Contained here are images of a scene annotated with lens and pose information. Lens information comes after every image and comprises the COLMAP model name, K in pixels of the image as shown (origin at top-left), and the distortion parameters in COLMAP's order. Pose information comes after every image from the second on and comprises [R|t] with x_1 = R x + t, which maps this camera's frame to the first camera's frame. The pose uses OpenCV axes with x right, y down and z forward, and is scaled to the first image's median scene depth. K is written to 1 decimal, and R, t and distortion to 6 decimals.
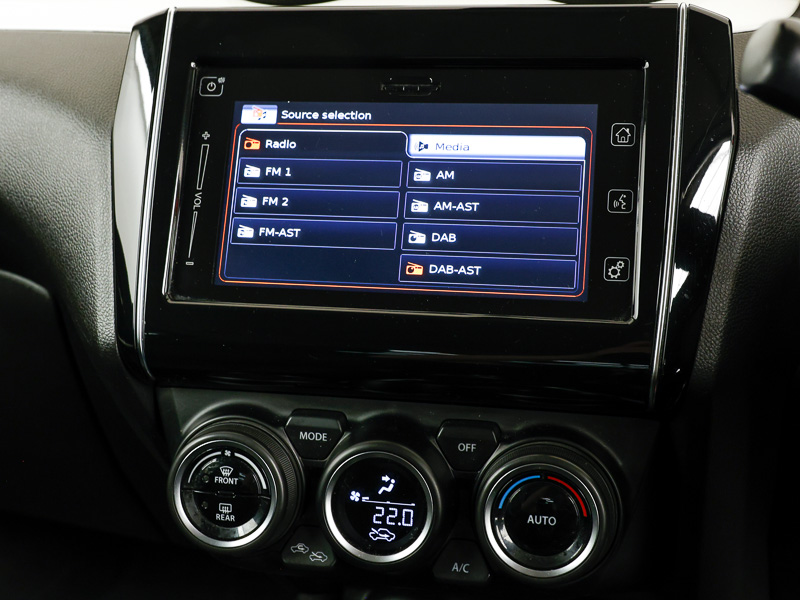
lens RADIAL K [[1215.4, 0, 396.7], [0, 1215.4, 299.1], [0, 0, 1]] dist [-0.009190, 0.000000]
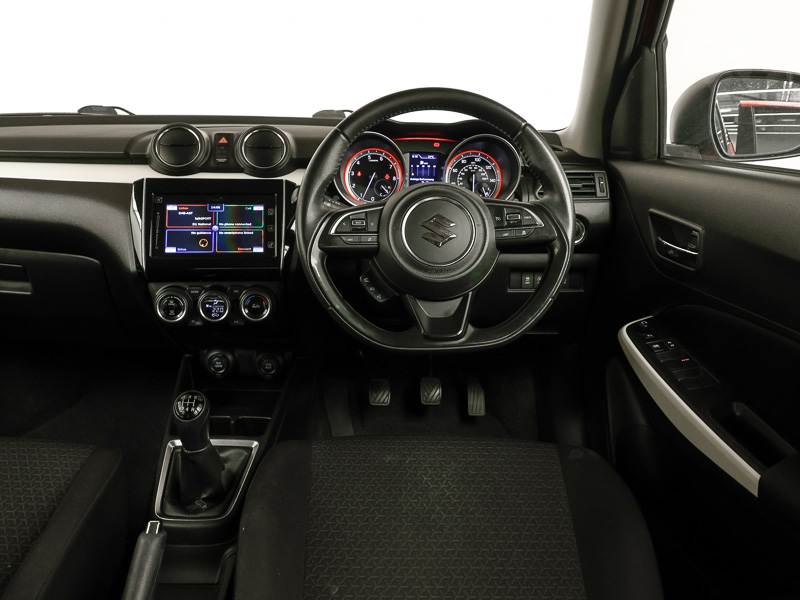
lens RADIAL K [[639.9, 0, 397.0], [0, 639.9, 301.2], [0, 0, 1]] dist [0.009445, -0.003285]
pose [[0.948383, -0.059608, 0.311476, -0.095802], [0.053200, 0.998162, 0.029037, 0.119607], [-0.312634, -0.010968, 0.949810, -1.136087]]
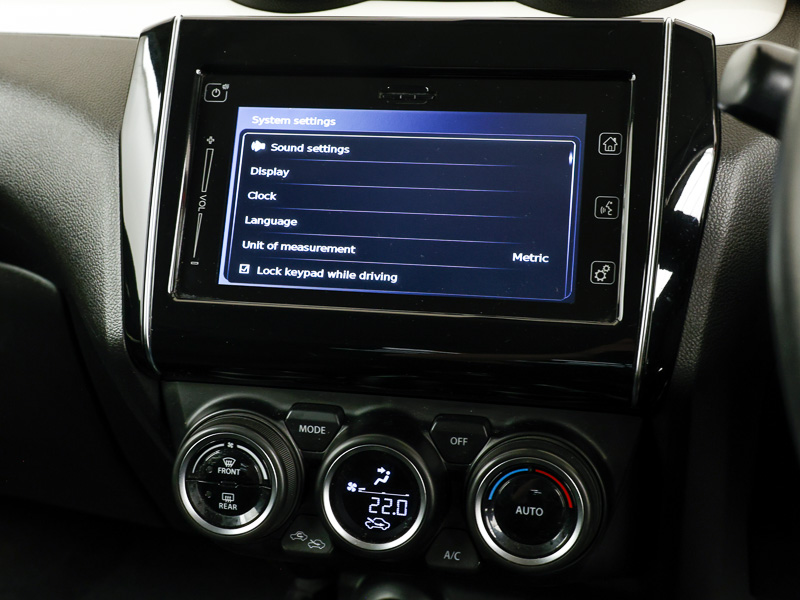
lens RADIAL K [[1215.4, 0, 399.5], [0, 1215.4, 299.5], [0, 0, 1]] dist [-0.009190, 0.000000]
pose [[0.999963, 0.006489, 0.005688, -0.000214], [-0.006568, 0.999881, 0.013947, -0.014337], [-0.005597, -0.013984, 0.999887, -0.046020]]
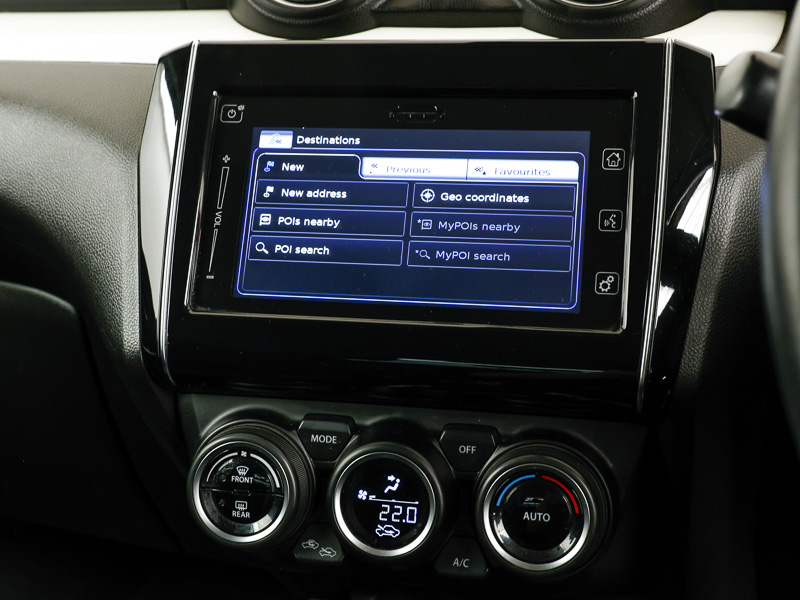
lens RADIAL K [[1215.4, 0, 398.2], [0, 1215.4, 298.9], [0, 0, 1]] dist [-0.009190, 0.000000]
pose [[0.999960, 0.006123, -0.006563, 0.003069], [-0.006329, 0.999473, -0.031838, 0.023699], [0.006364, 0.031878, 0.999471, -0.073514]]
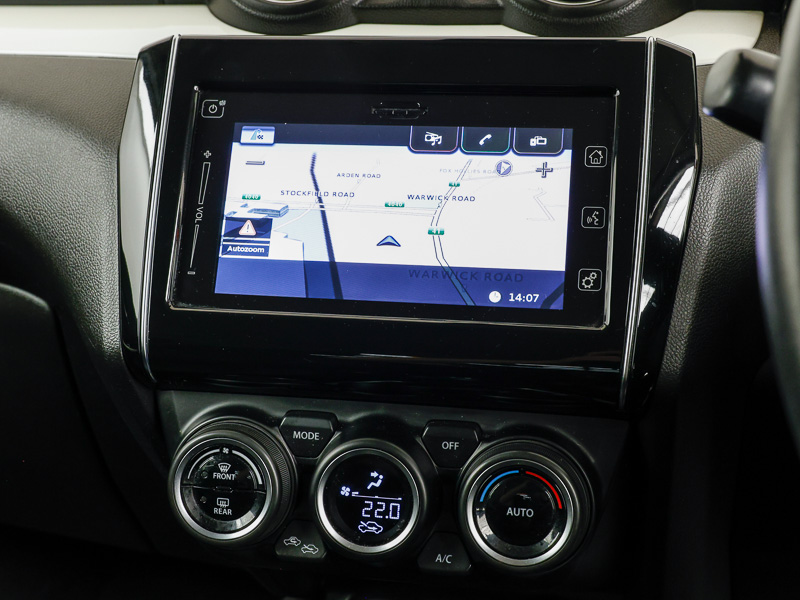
lens RADIAL K [[1215.4, 0, 399.4], [0, 1215.4, 300.3], [0, 0, 1]] dist [-0.009190, 0.000000]
pose [[0.999533, 0.008273, 0.029422, -0.019475], [-0.007335, 0.999466, -0.031833, 0.028144], [-0.029670, 0.031603, 0.999060, -0.072885]]
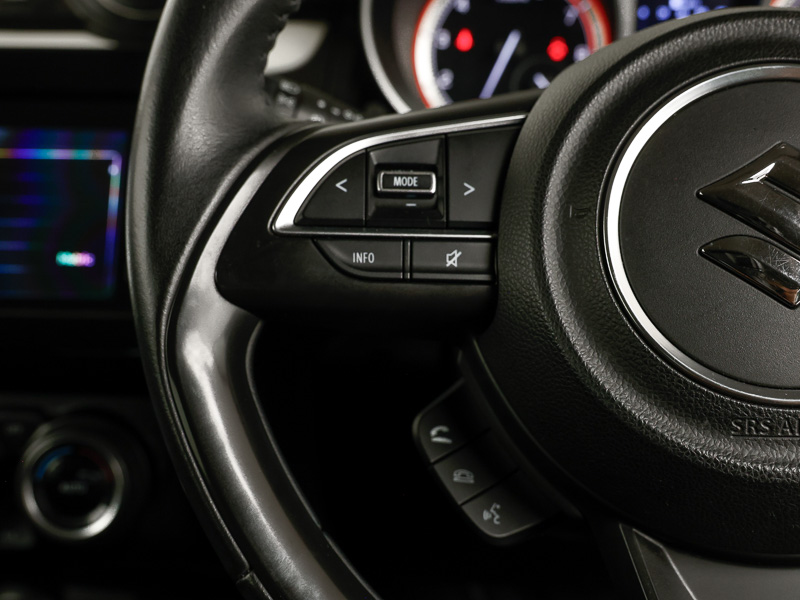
lens RADIAL K [[1215.4, 0, 398.9], [0, 1215.4, 303.1], [0, 0, 1]] dist [-0.009190, 0.000000]
pose [[0.986194, -0.013858, 0.165016, 0.226184], [0.019357, 0.999308, -0.031763, 0.048960], [-0.164462, 0.034518, 0.985779, -0.186568]]
